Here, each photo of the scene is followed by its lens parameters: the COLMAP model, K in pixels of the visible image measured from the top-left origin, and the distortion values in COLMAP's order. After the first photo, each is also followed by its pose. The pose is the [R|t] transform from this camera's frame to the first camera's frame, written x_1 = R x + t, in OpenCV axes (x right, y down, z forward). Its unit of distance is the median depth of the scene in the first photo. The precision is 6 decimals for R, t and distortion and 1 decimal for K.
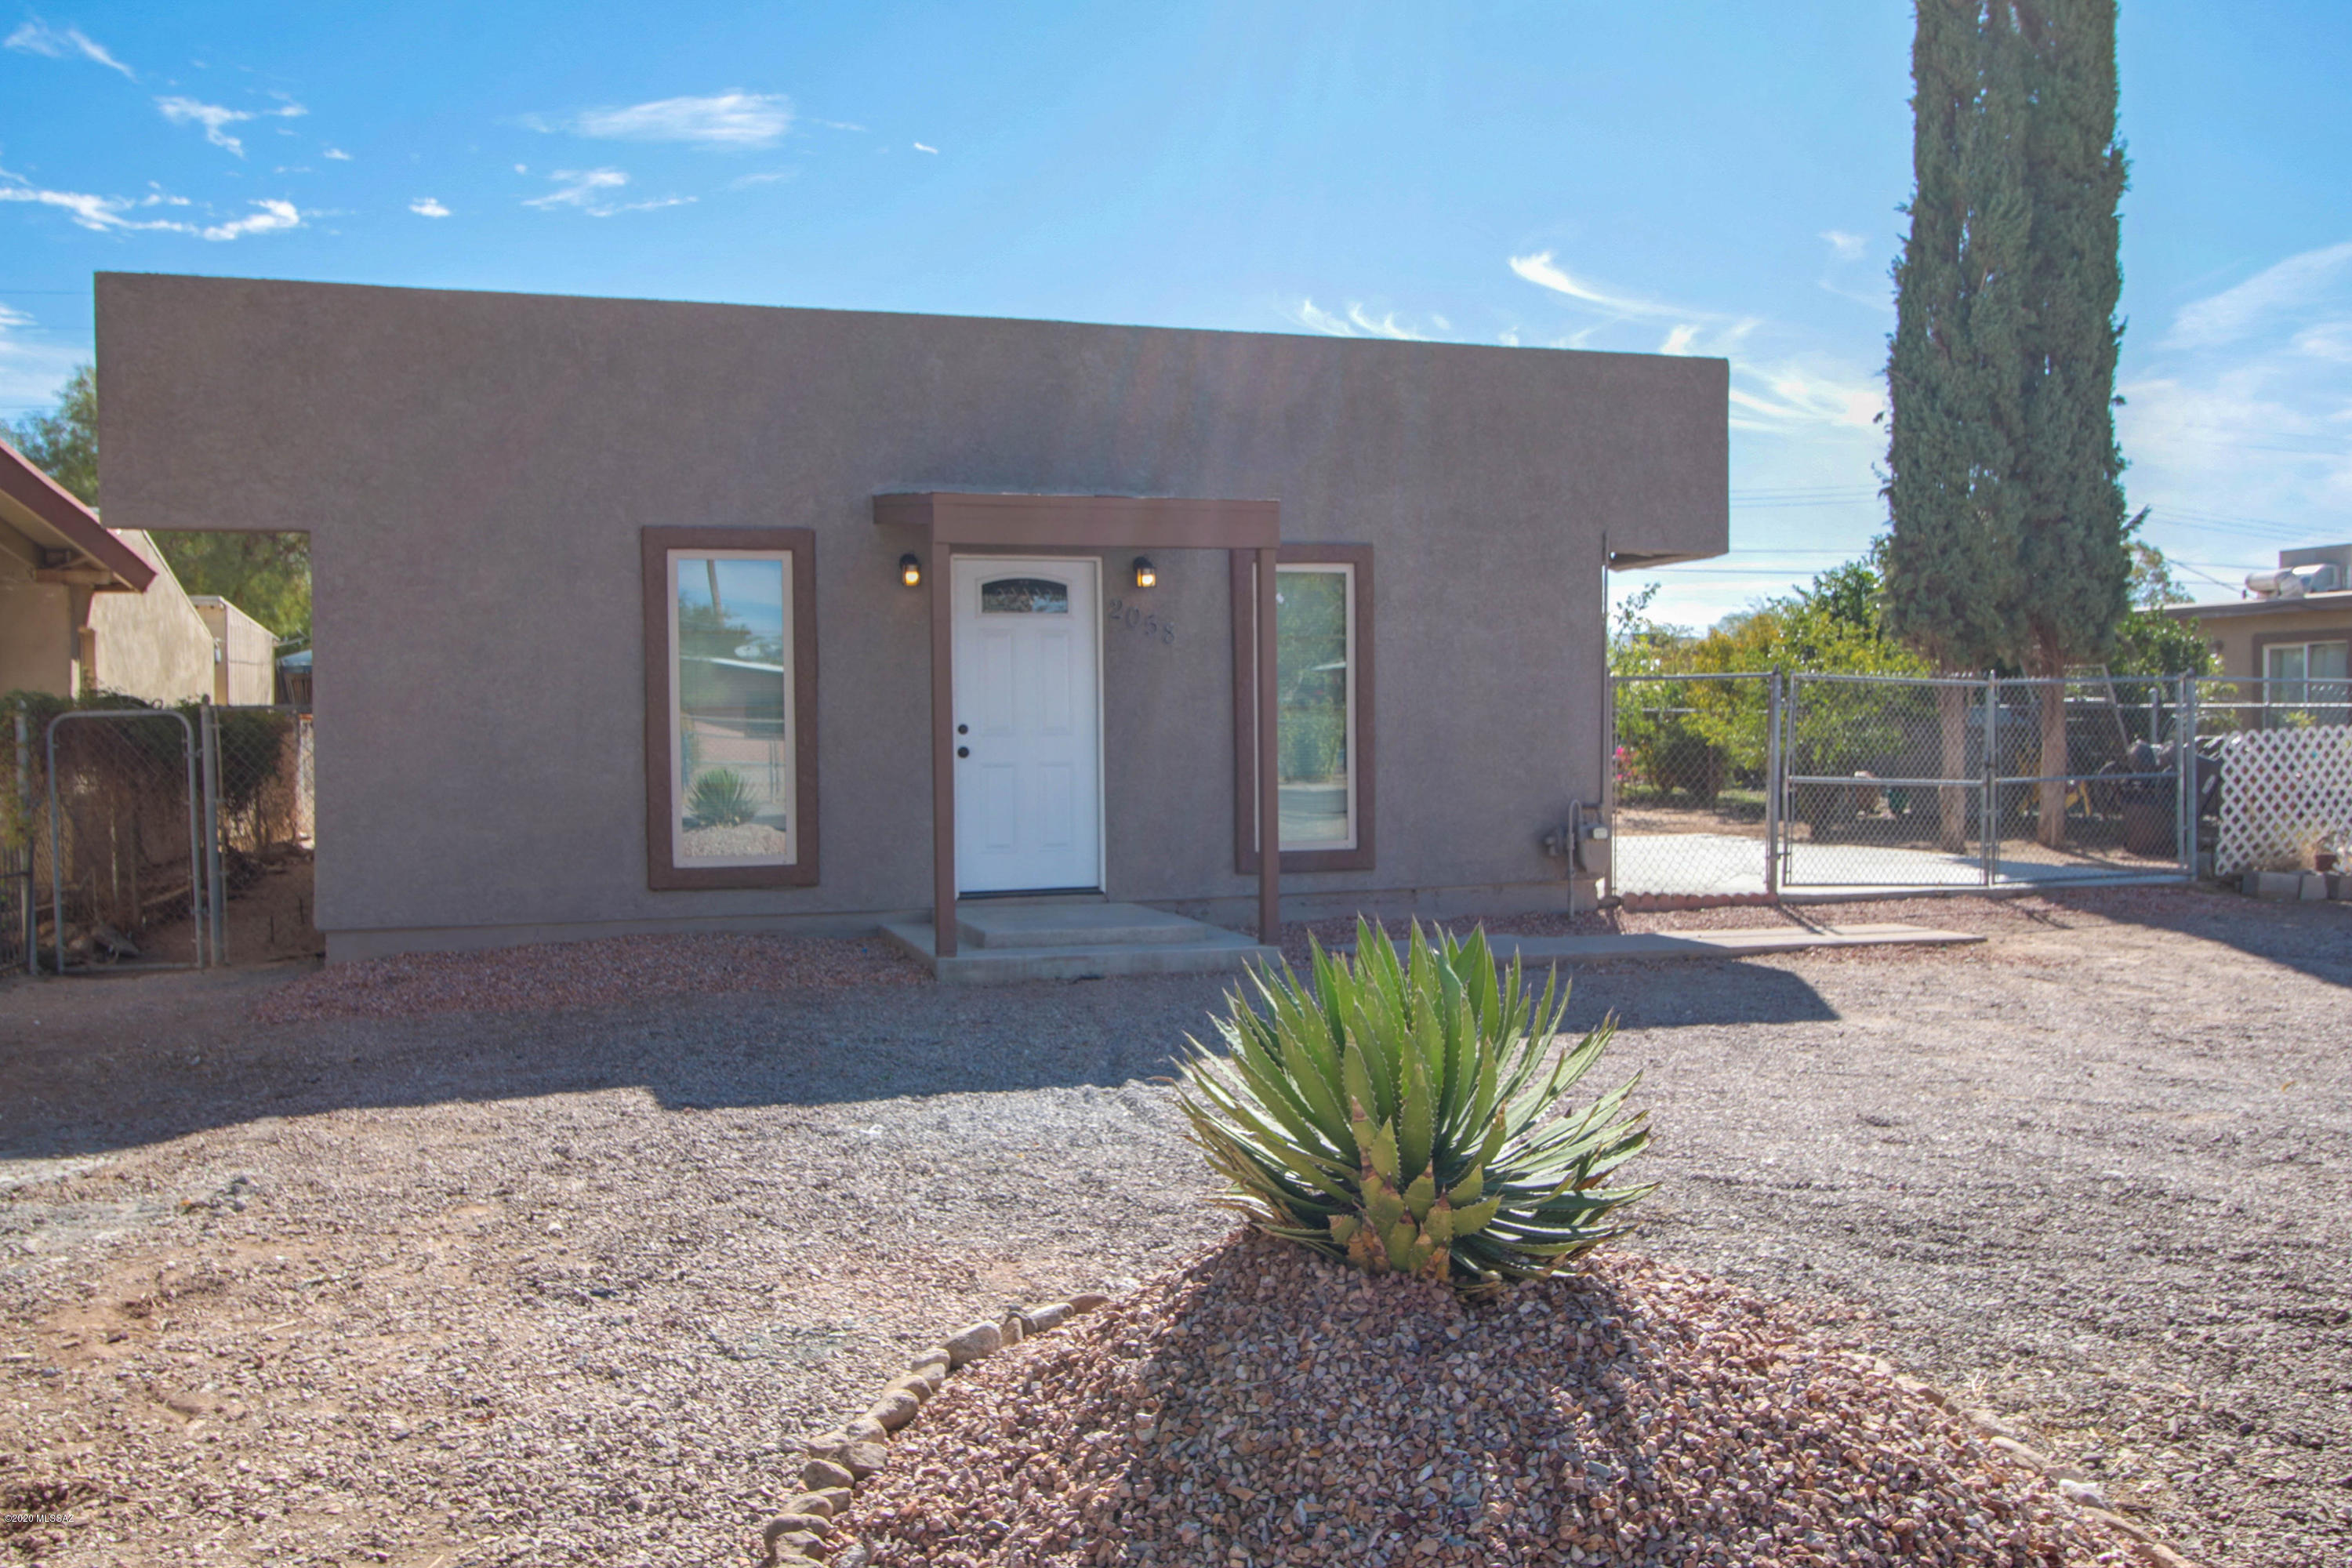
lens RADIAL K [[1905.1, 0, 1176.0], [0, 1905.1, 784.0], [0, 0, 1]] dist [0.001311, -0.001372]
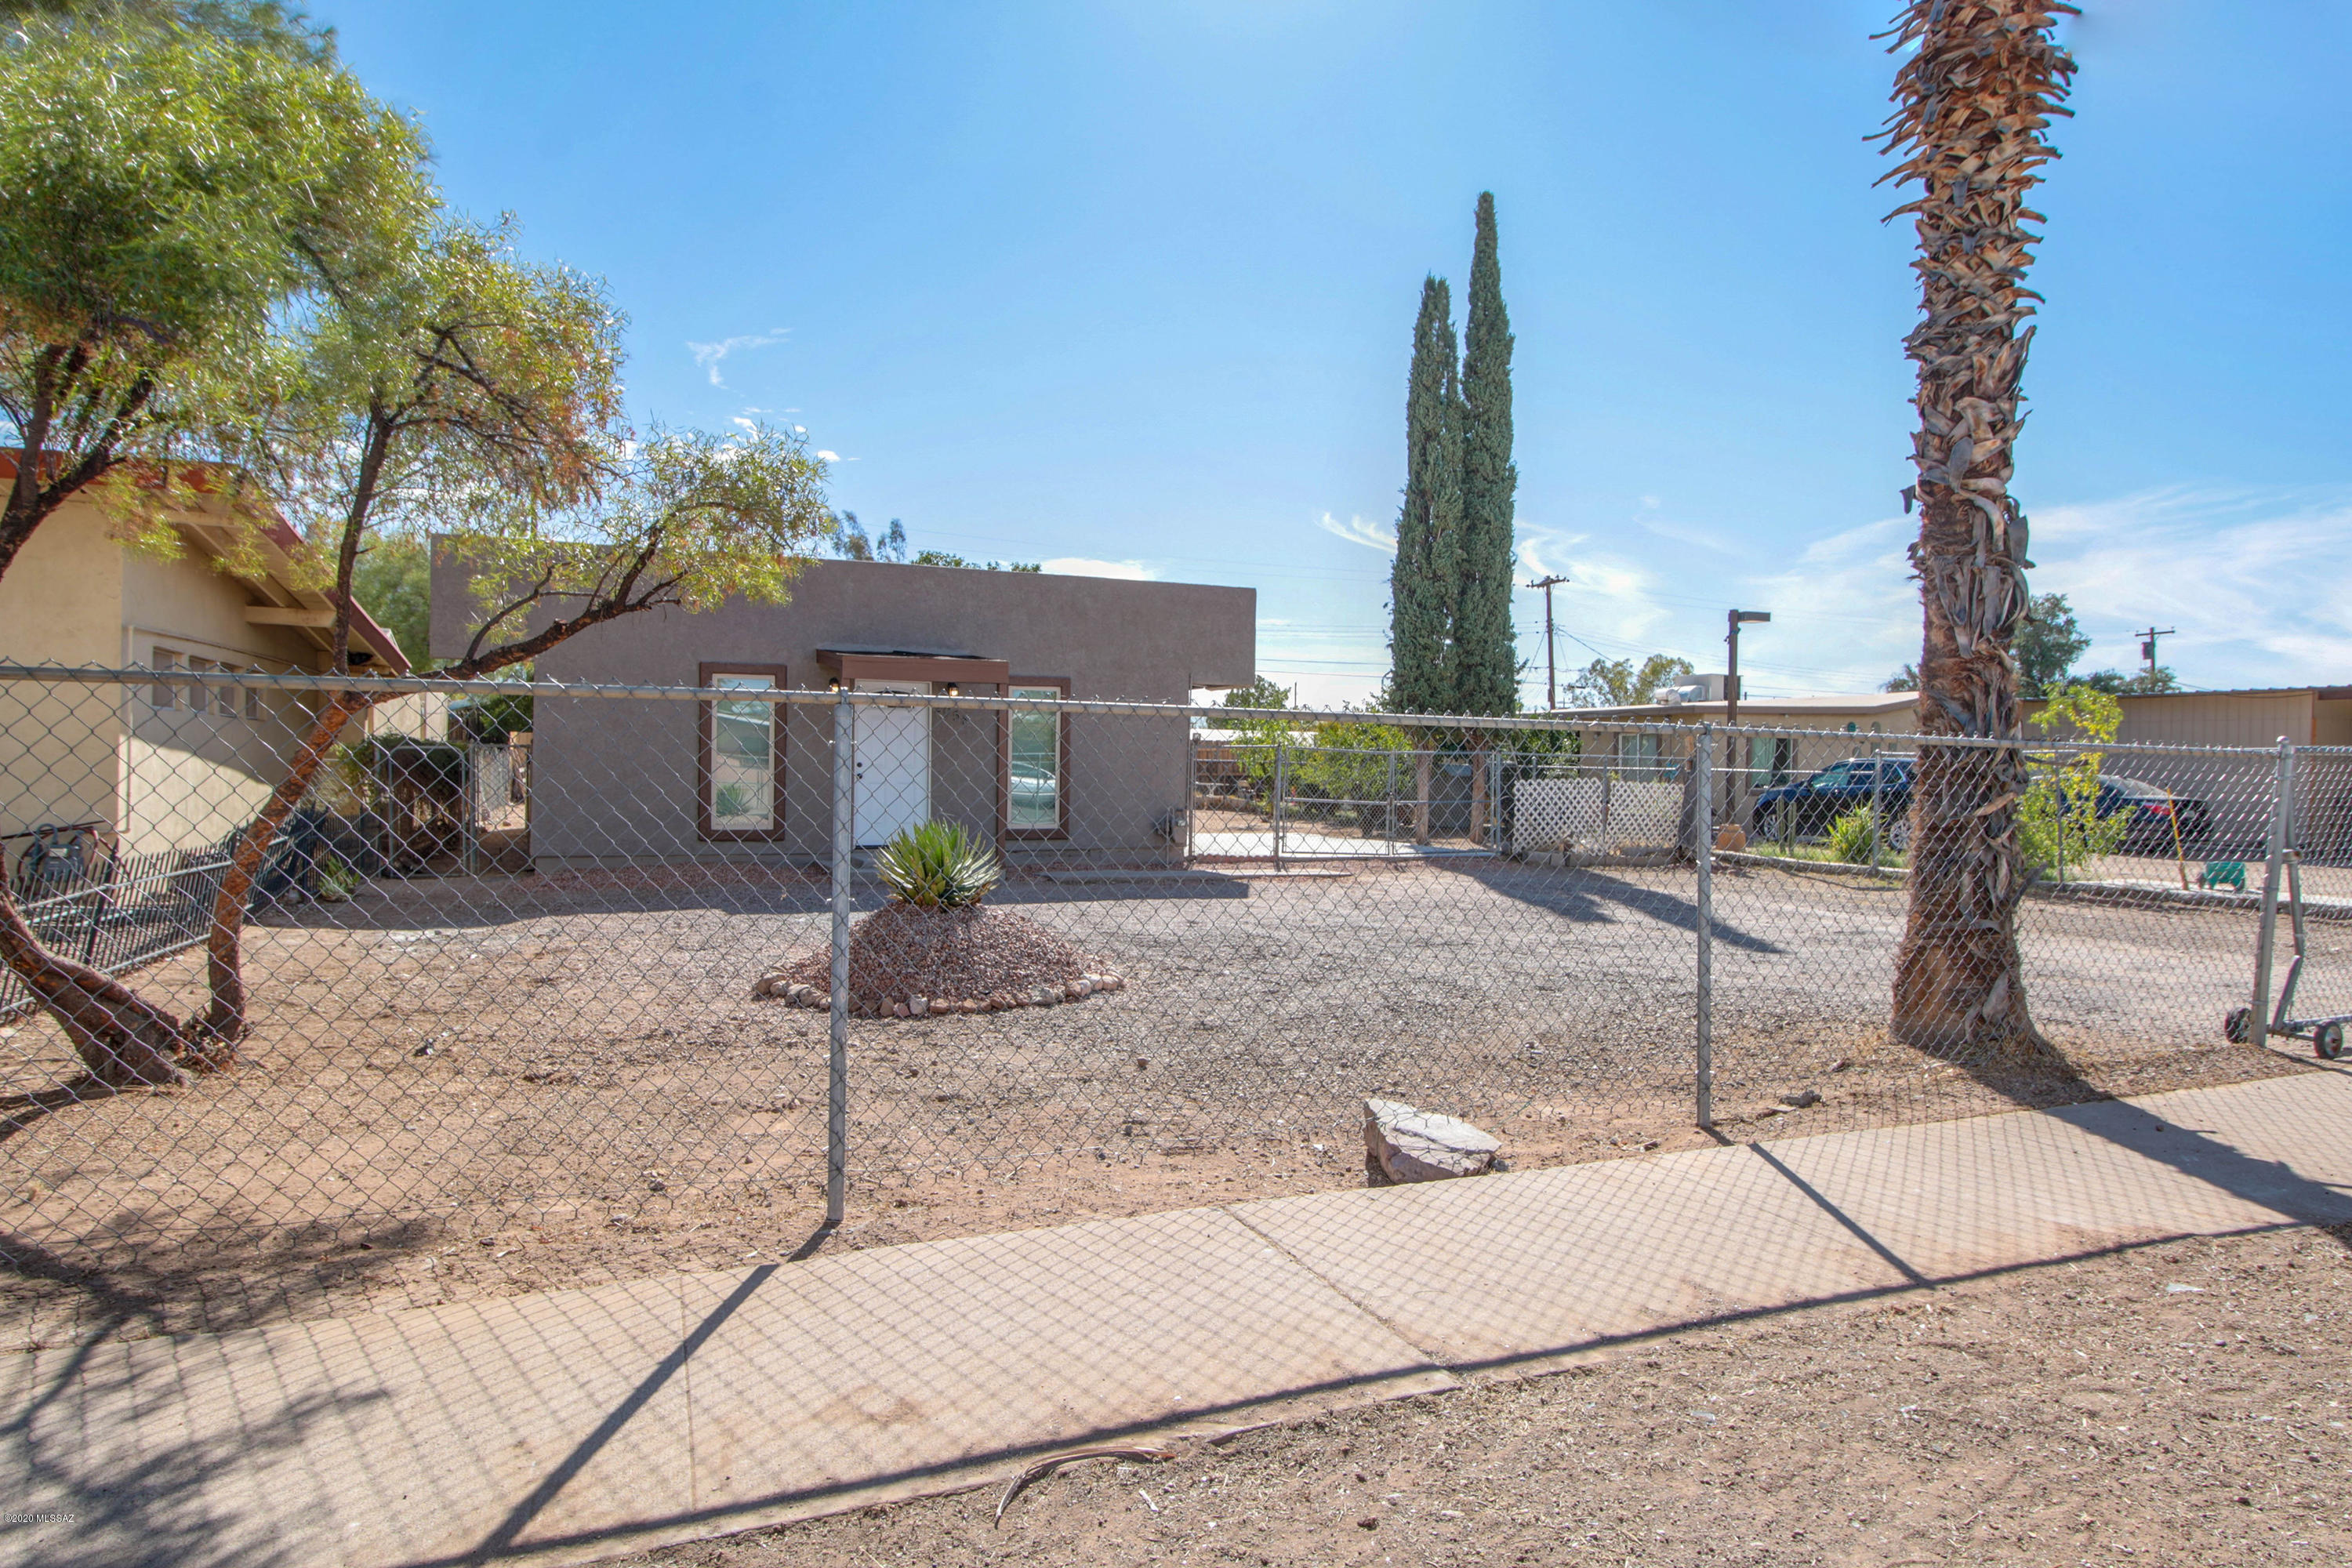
lens RADIAL K [[1355.7, 0, 1175.0], [0, 1355.7, 773.7], [0, 0, 1]] dist [0.006981, 0.000027]
pose [[0.995732, 0.021508, 0.089746, 0.055511], [-0.019183, 0.999460, -0.026681, 0.007796], [-0.090272, 0.024846, 0.995607, -0.278528]]
